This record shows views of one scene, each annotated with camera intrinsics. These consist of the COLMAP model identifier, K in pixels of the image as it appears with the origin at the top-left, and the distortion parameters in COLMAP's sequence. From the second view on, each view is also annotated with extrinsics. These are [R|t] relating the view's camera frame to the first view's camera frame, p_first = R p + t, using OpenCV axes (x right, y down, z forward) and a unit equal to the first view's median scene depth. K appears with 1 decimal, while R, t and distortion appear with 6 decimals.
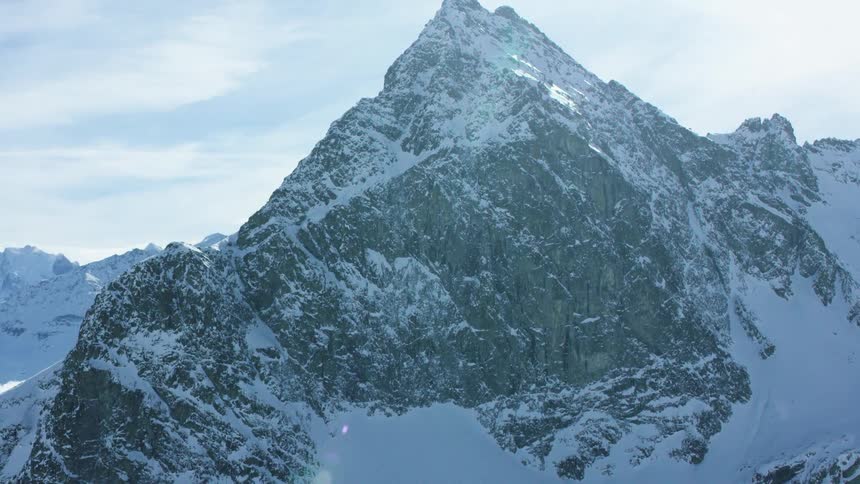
lens RADIAL K [[1426.6, 0, 429.2], [0, 1426.6, 241.4], [0, 0, 1]] dist [-0.191105, 0.000000]
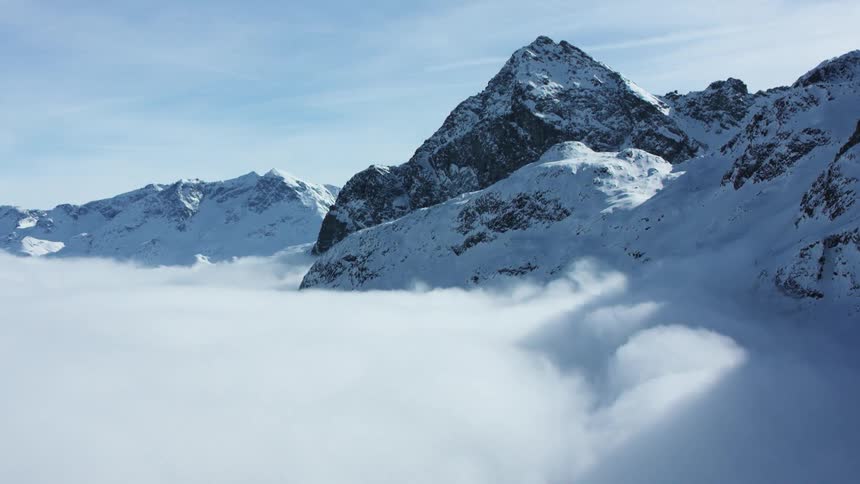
lens RADIAL K [[1426.6, 0, 431.1], [0, 1426.6, 242.3], [0, 0, 1]] dist [-0.191105, 0.000000]
pose [[0.791870, 0.000808, -0.610689, 1.409078], [0.048052, 0.996816, 0.063627, -0.017805], [0.608796, -0.079729, 0.789310, -0.922140]]
